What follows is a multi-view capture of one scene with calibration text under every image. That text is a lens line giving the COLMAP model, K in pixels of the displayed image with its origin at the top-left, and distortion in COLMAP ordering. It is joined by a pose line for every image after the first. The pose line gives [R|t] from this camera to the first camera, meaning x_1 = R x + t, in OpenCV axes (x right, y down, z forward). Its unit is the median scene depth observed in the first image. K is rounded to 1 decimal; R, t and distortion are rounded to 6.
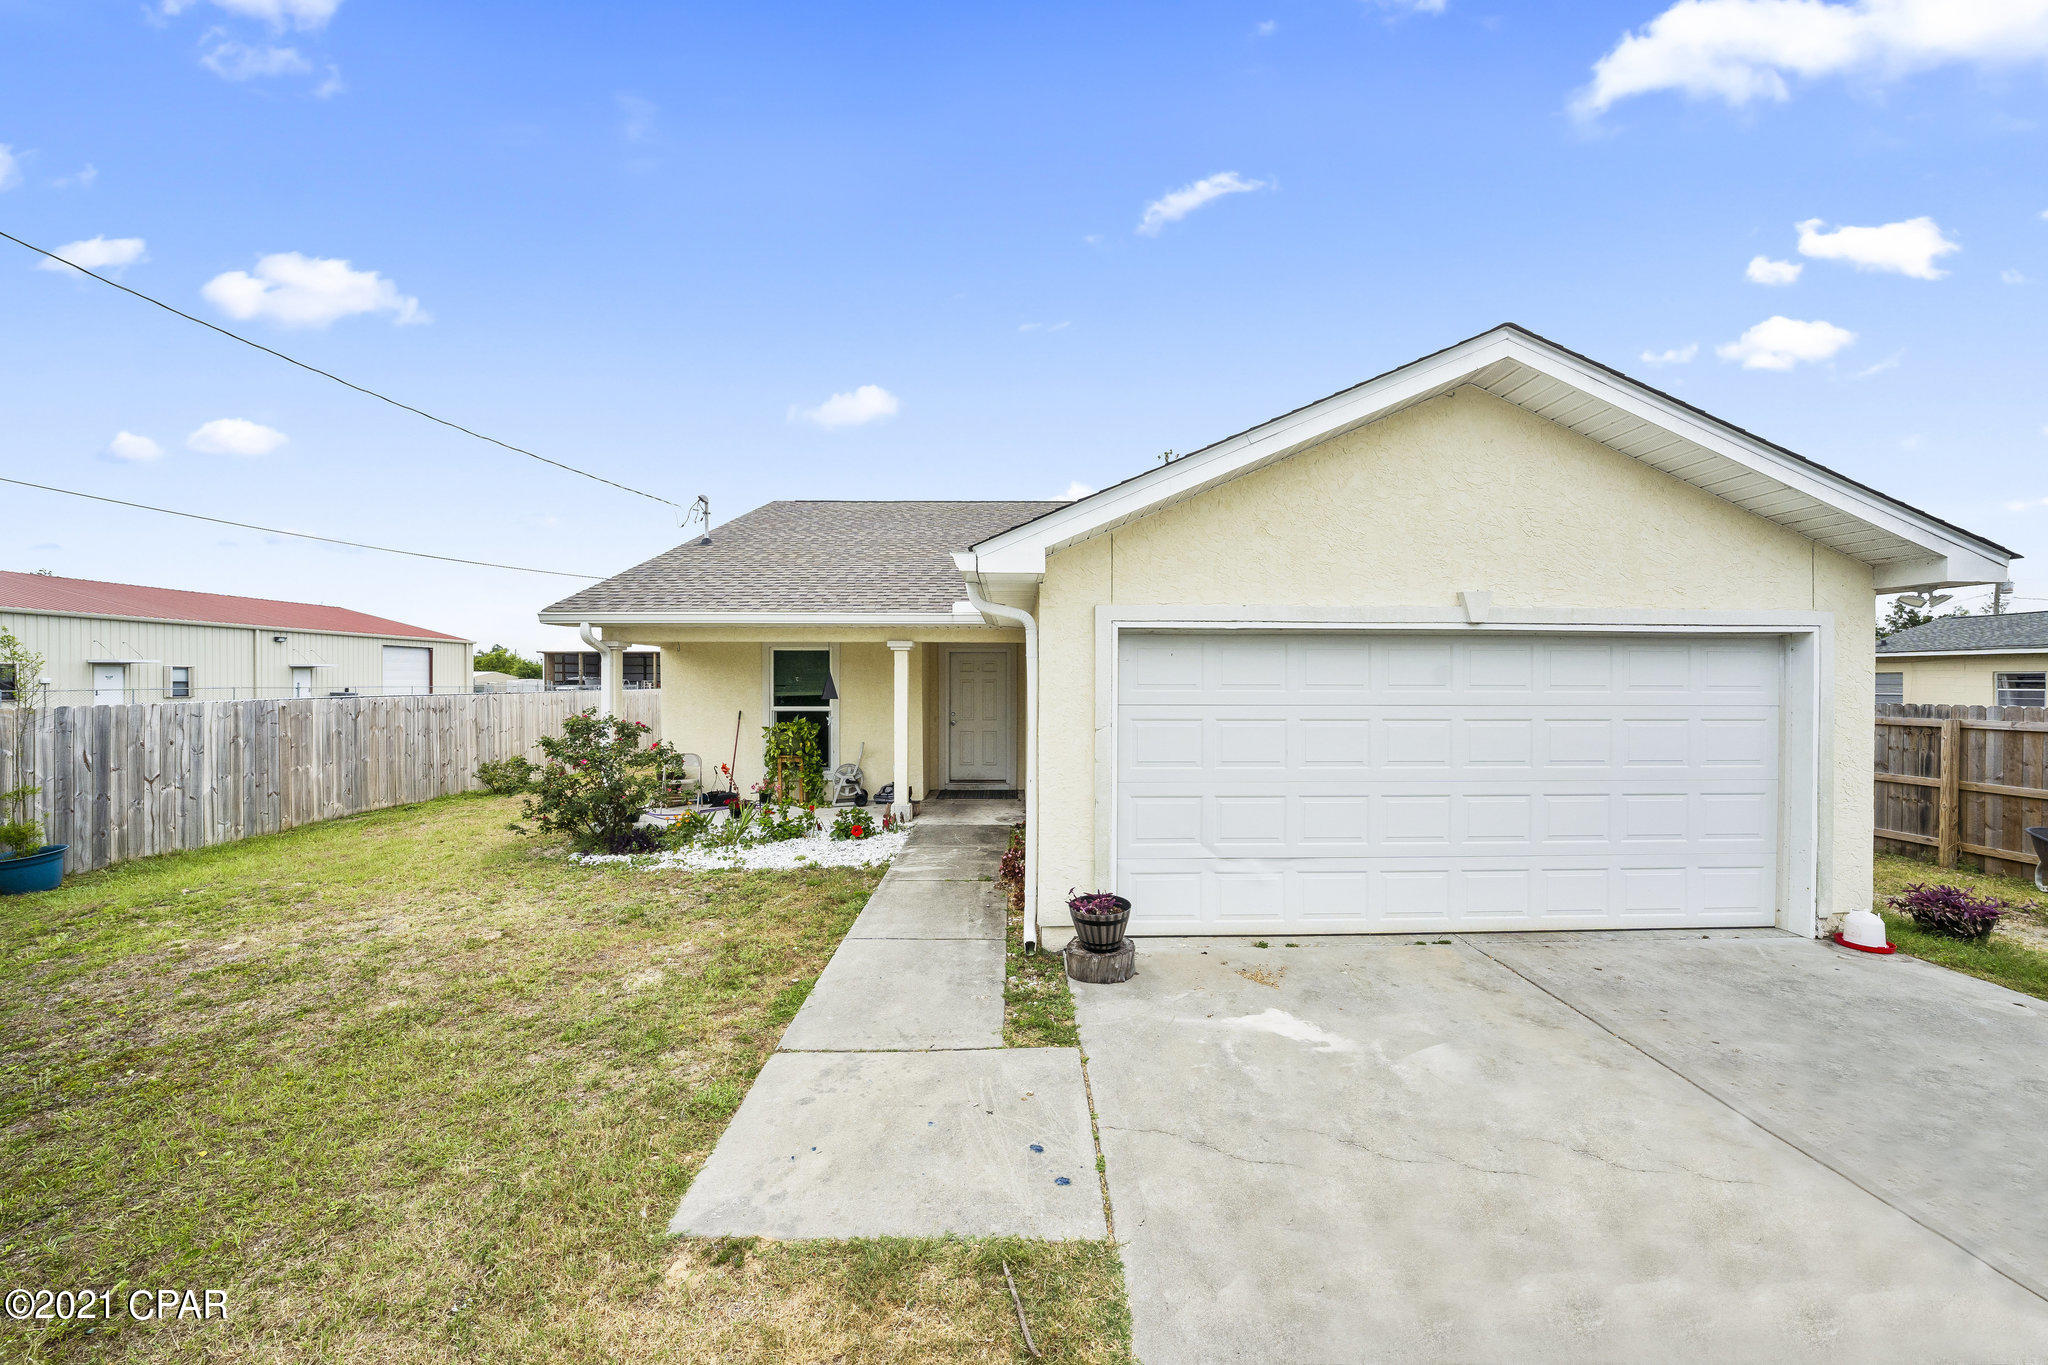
lens RADIAL K [[710.1, 0, 1023.7], [0, 710.1, 675.5], [0, 0, 1]] dist [-0.024984, 0.005586]
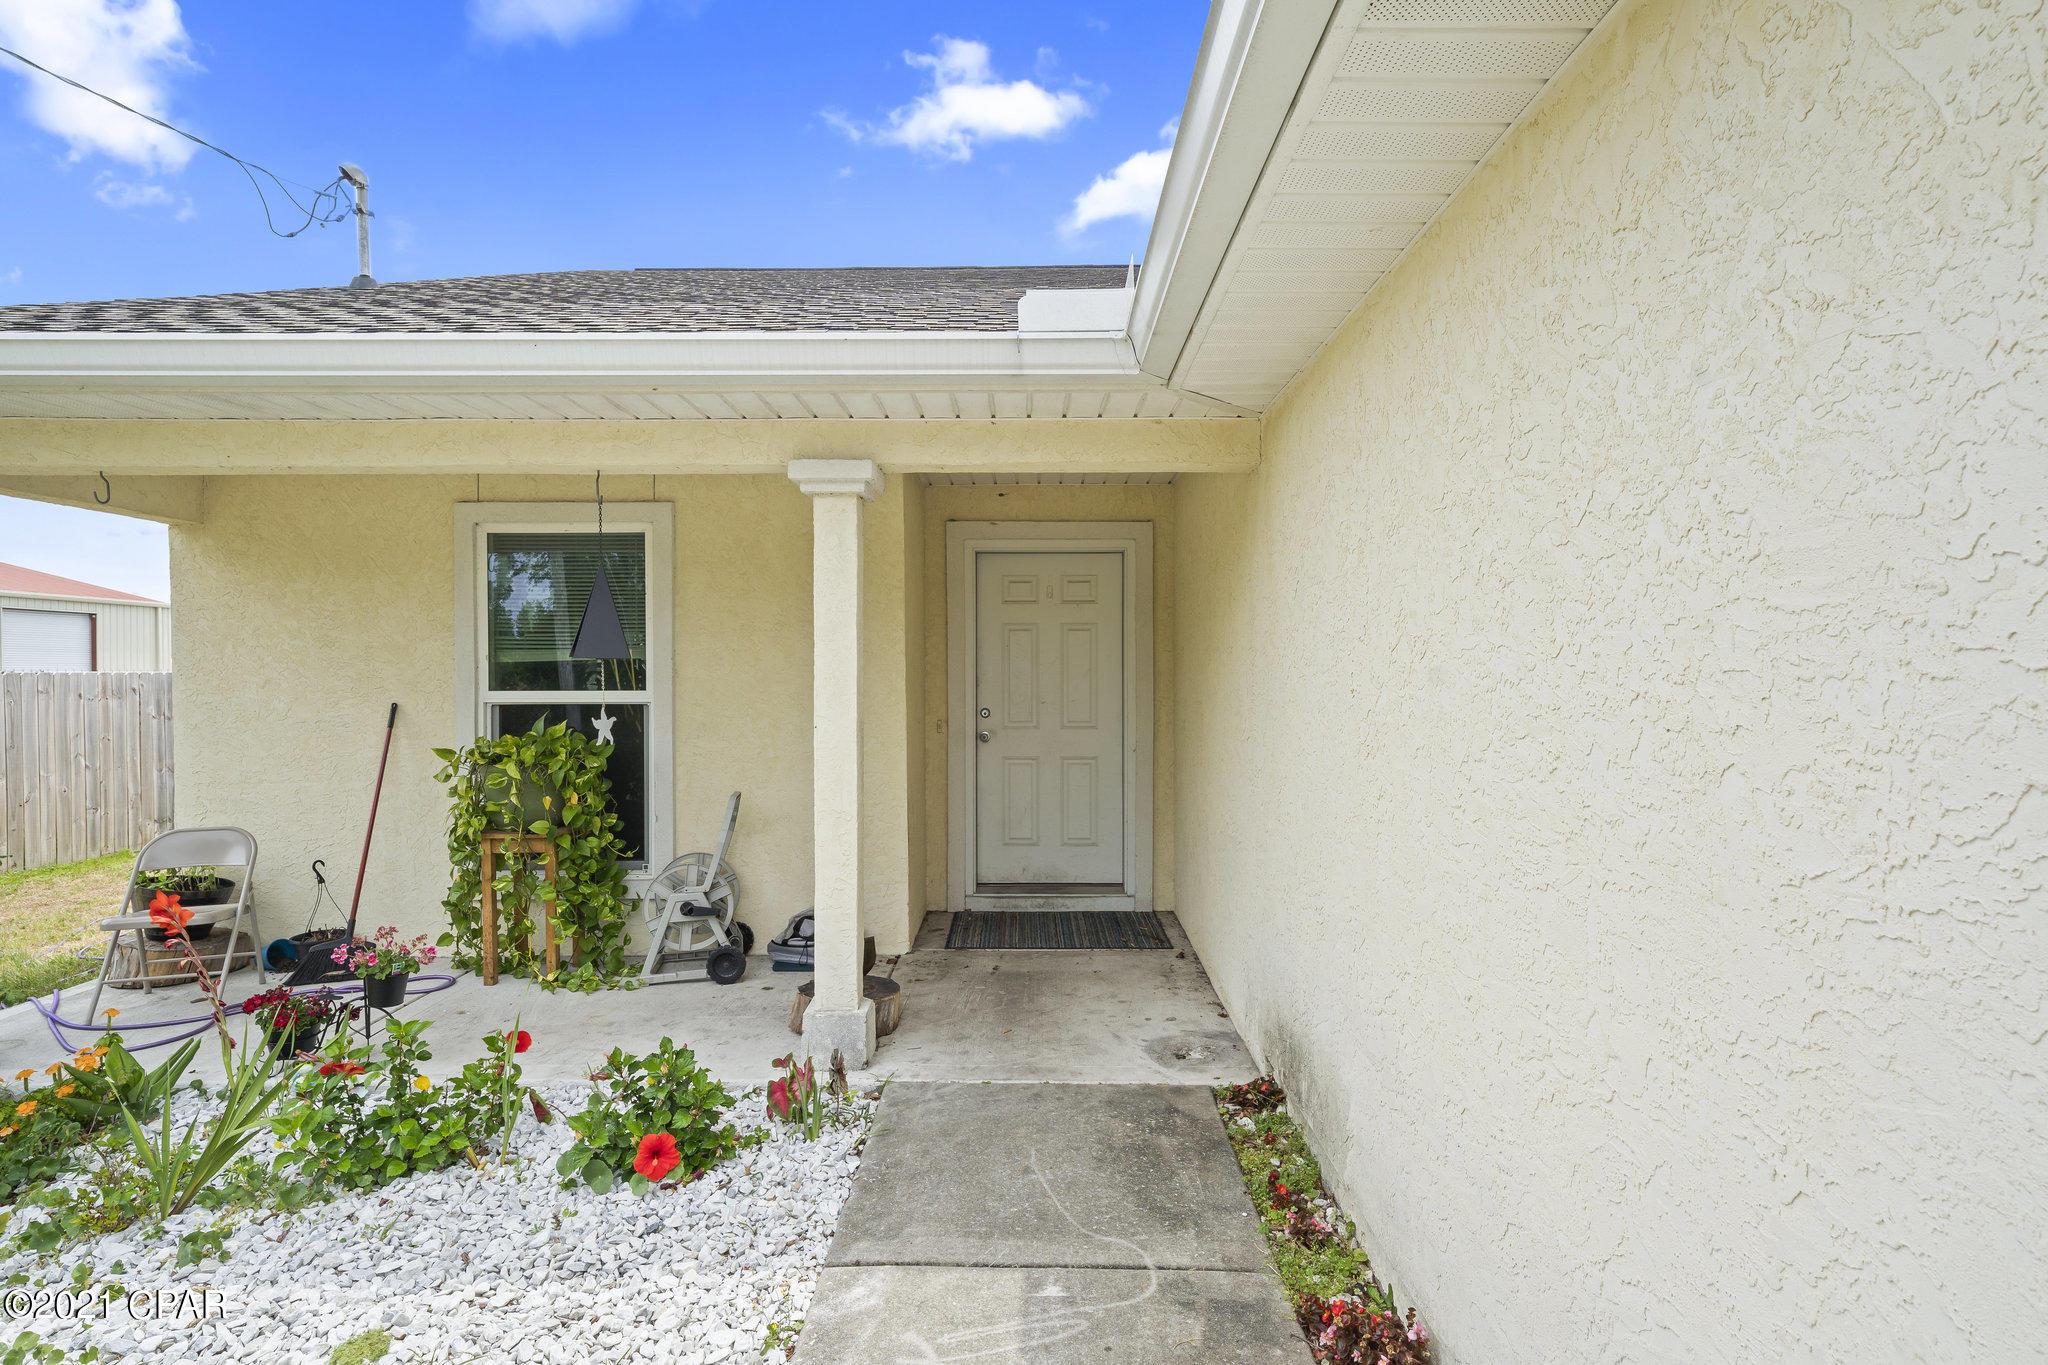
lens RADIAL K [[1054.2, 0, 1030.1], [0, 1054.2, 671.8], [0, 0, 1]] dist [0.000771, -0.000033]
pose [[0.999802, -0.002358, -0.019770, -0.073352], [0.002507, 0.999969, 0.007495, 0.032255], [0.019752, -0.007543, 0.999776, 0.497859]]
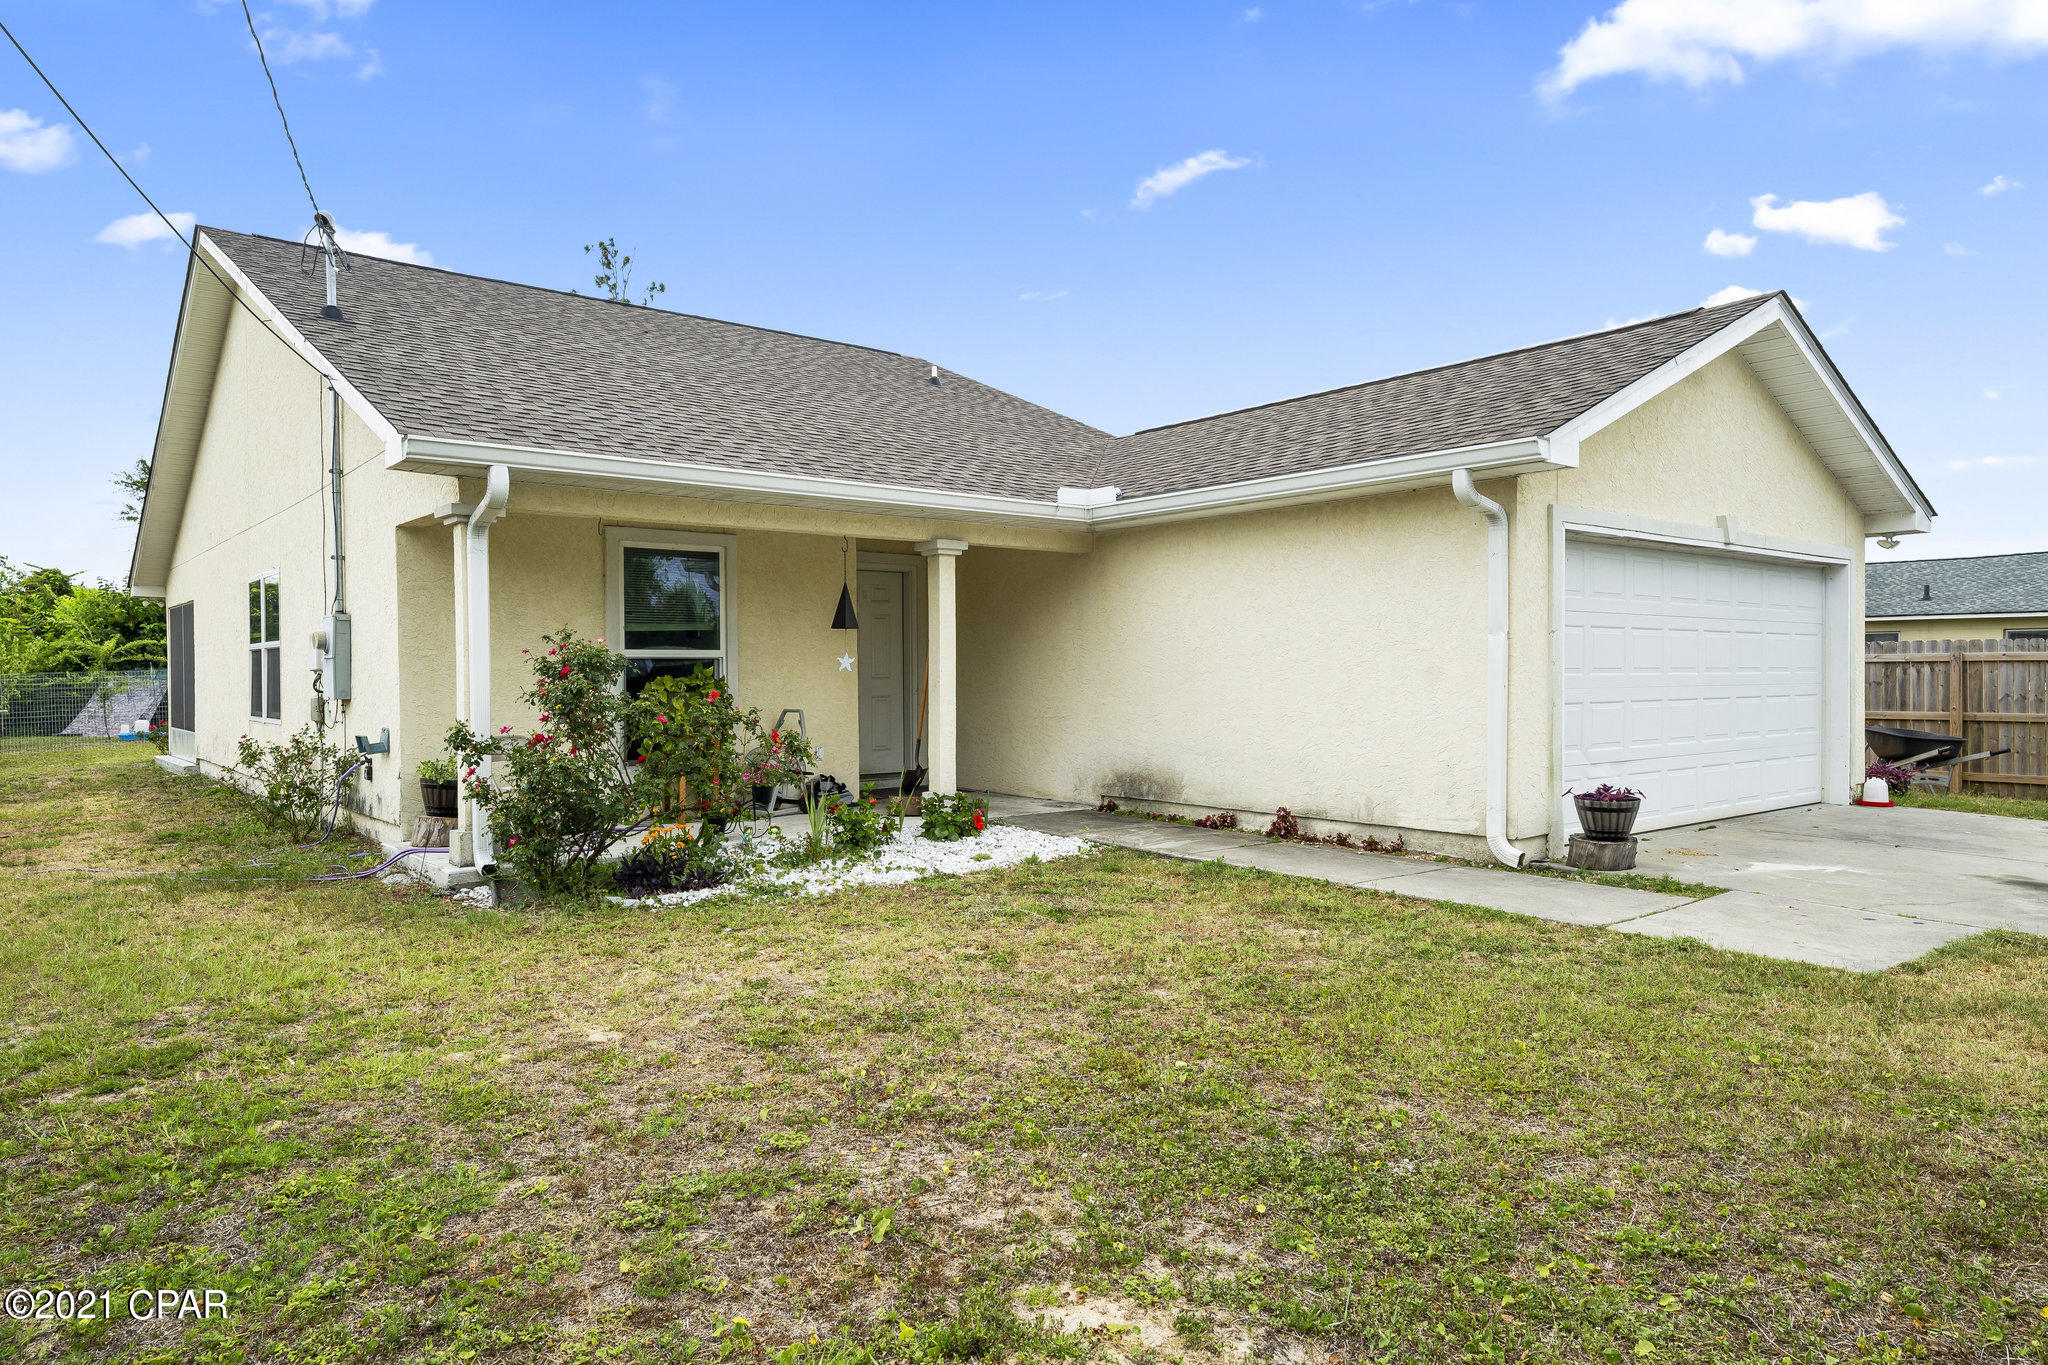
lens RADIAL K [[1270.7, 0, 1034.7], [0, 1270.7, 646.1], [0, 0, 1]] dist [0.031789, 0.000342]
pose [[0.789658, 0.005642, 0.613522, -0.741806], [0.002172, 0.999926, -0.011992, 0.055978], [-0.613544, 0.010802, 0.789587, 0.023452]]
